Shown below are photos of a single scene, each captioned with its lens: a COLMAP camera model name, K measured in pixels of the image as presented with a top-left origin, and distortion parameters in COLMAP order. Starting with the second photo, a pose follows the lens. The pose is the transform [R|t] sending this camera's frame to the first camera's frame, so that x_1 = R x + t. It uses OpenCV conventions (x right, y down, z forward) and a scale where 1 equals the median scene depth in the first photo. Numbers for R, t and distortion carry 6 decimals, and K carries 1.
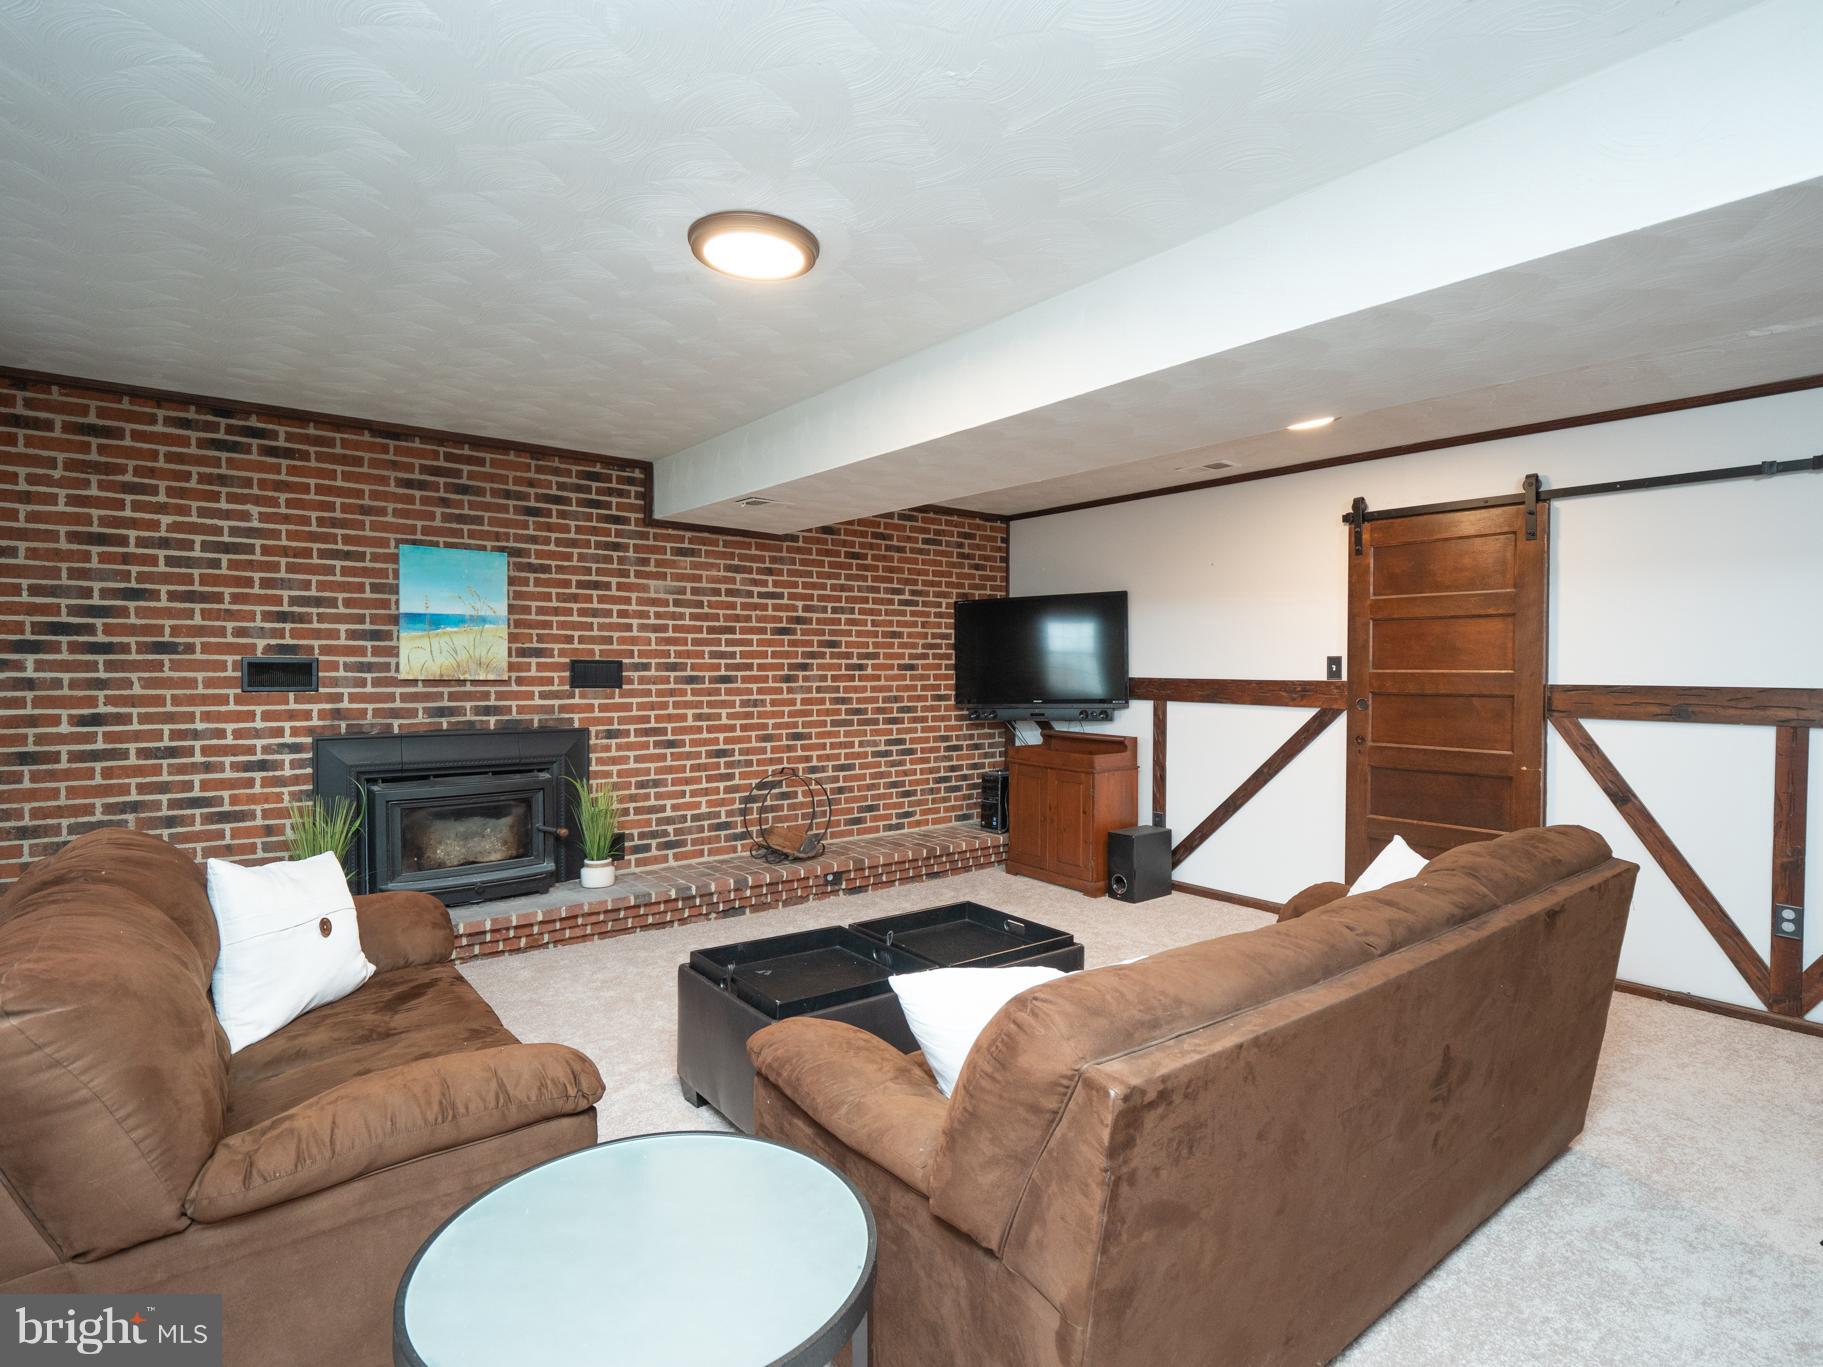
lens RADIAL K [[910.1, 0, 900.9], [0, 910.1, 677.3], [0, 0, 1]] dist [-0.003906, -0.001839]
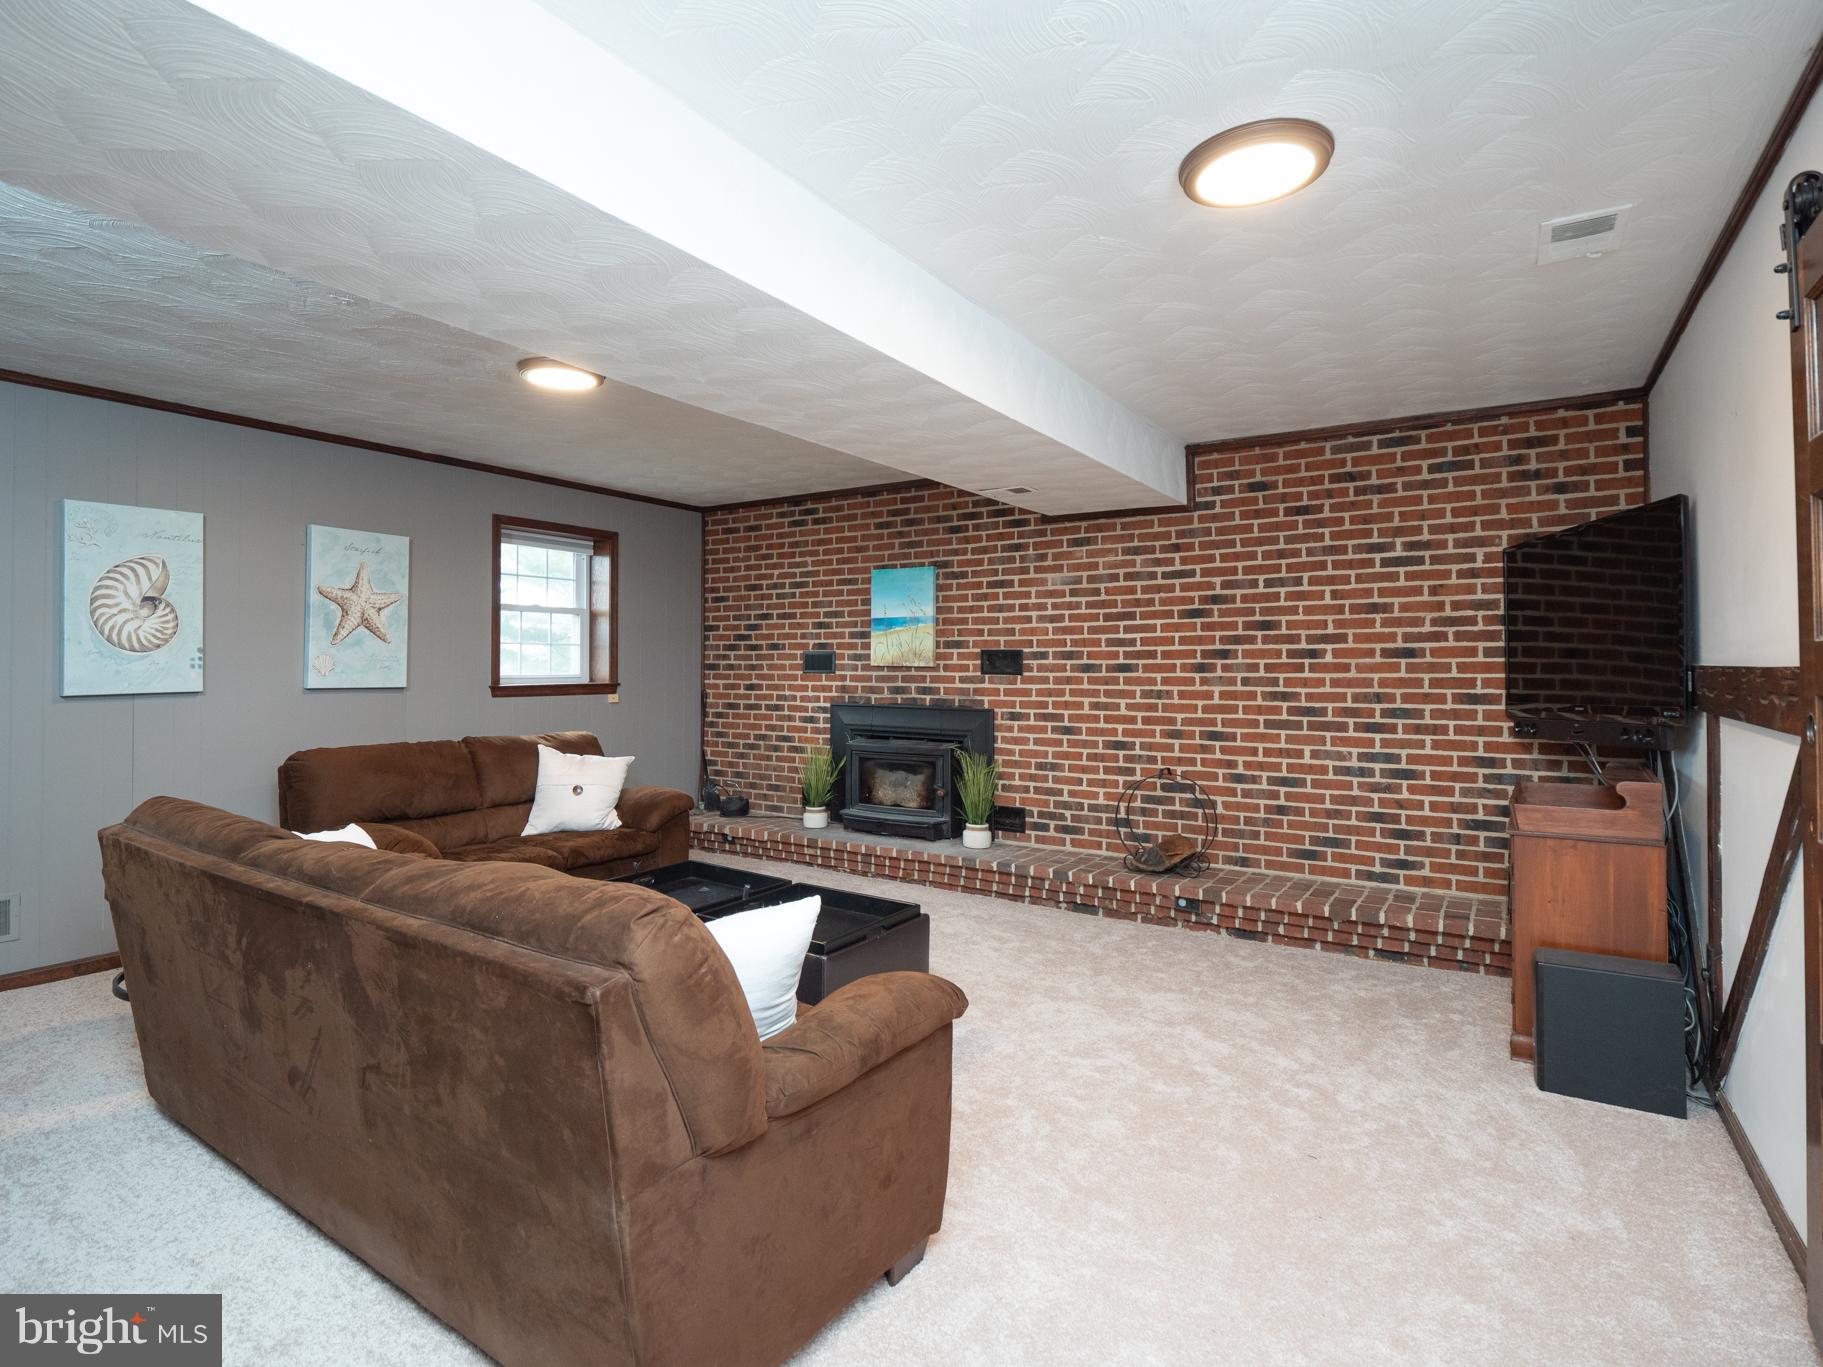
lens RADIAL K [[893.3, 0, 909.4], [0, 893.3, 662.9], [0, 0, 1]] dist [0.001893, -0.013235]
pose [[0.327651, -0.011762, -0.944726, 0.620866], [-0.016217, 0.999705, -0.018071, 0.017589], [0.944660, 0.021242, 0.327364, 0.484904]]
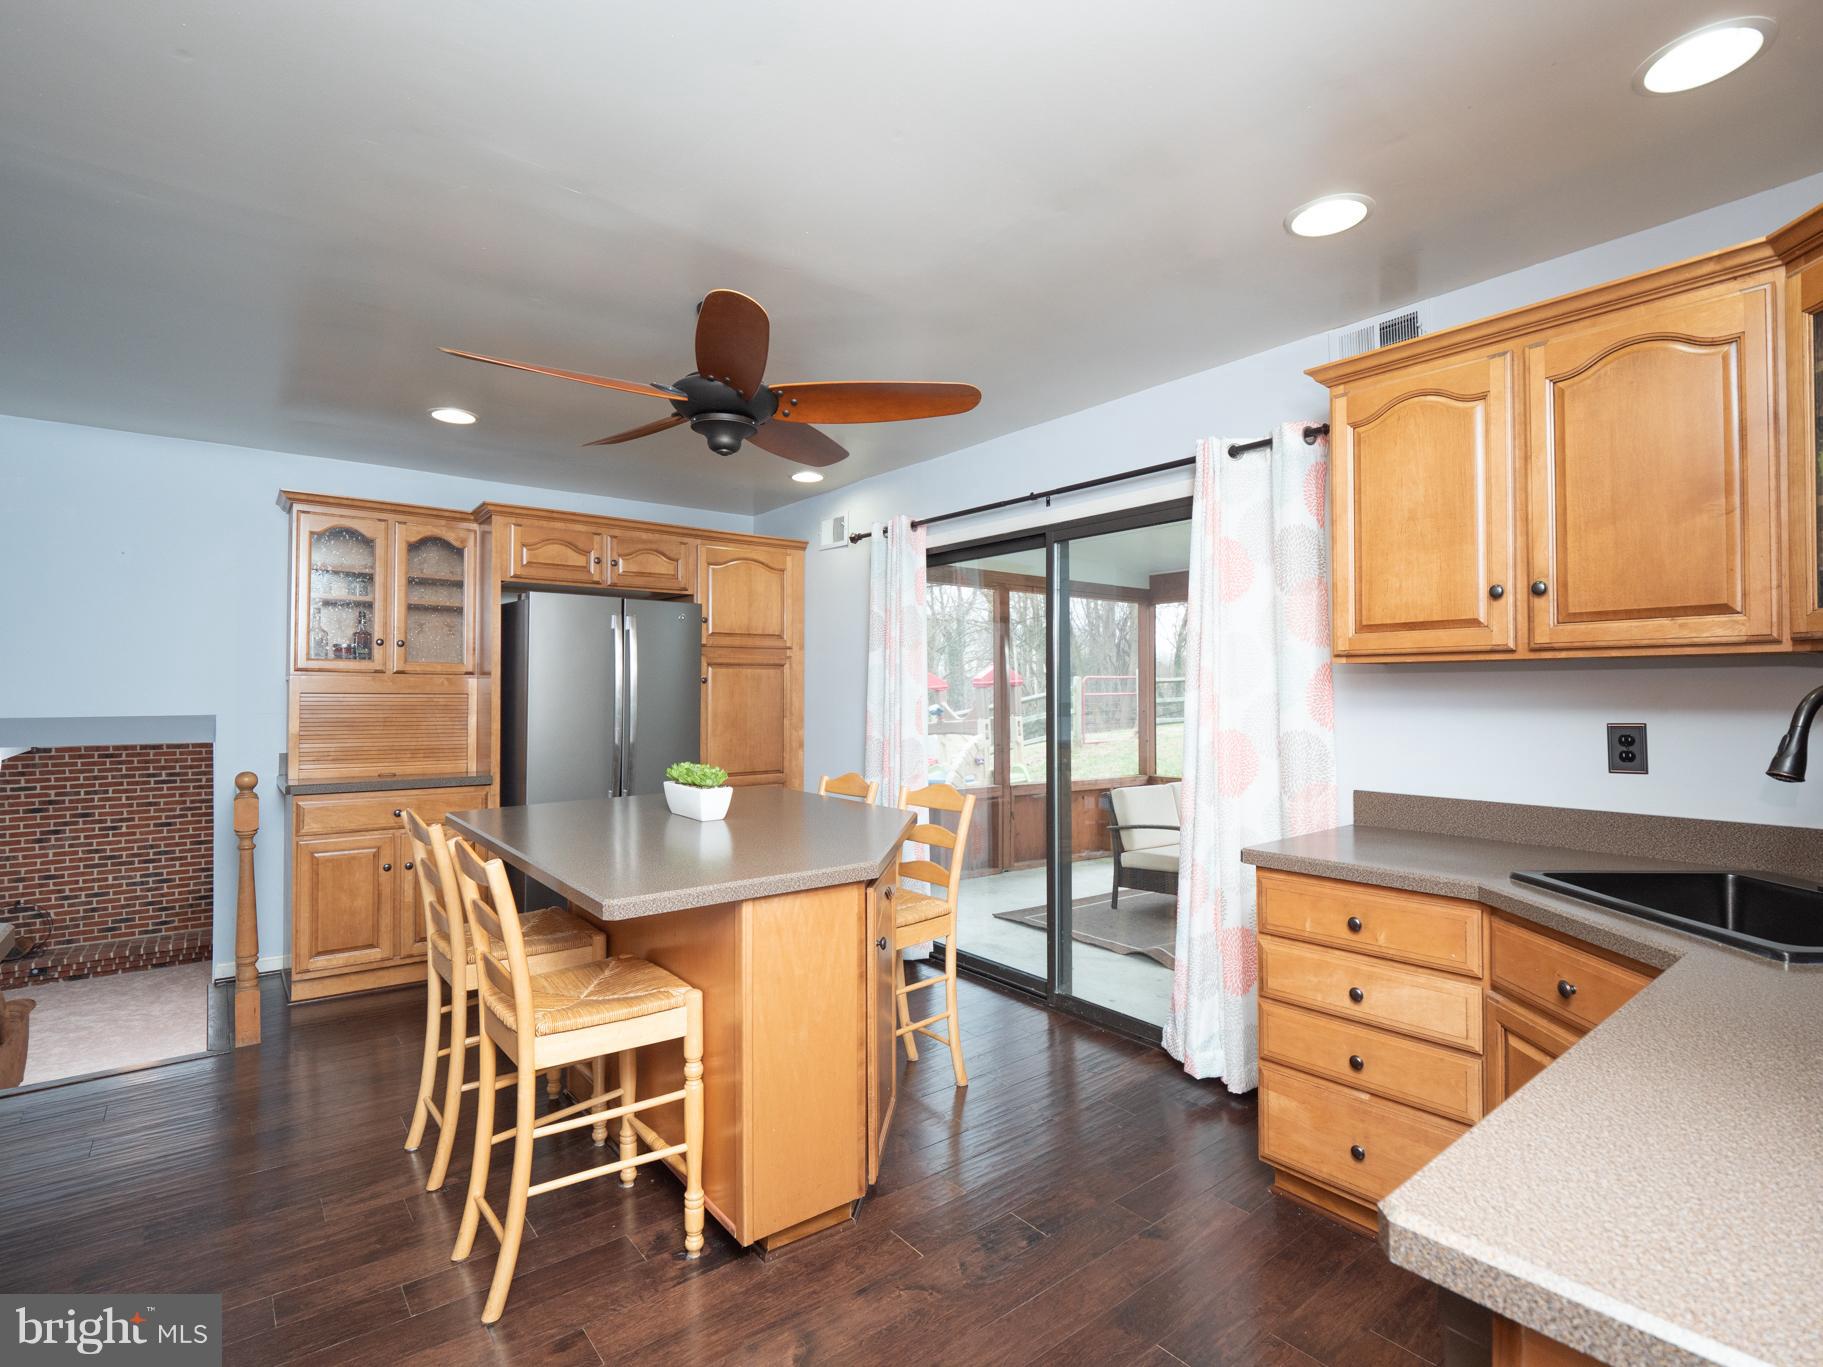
lens RADIAL K [[910.1, 0, 900.9], [0, 910.1, 677.3], [0, 0, 1]] dist [-0.003906, -0.001839]
pose [[0.999951, -0.006724, 0.007295, 1.420078], [0.006968, 0.999399, -0.033943, -0.227924], [-0.007062, 0.033992, 0.999397, -0.605757]]
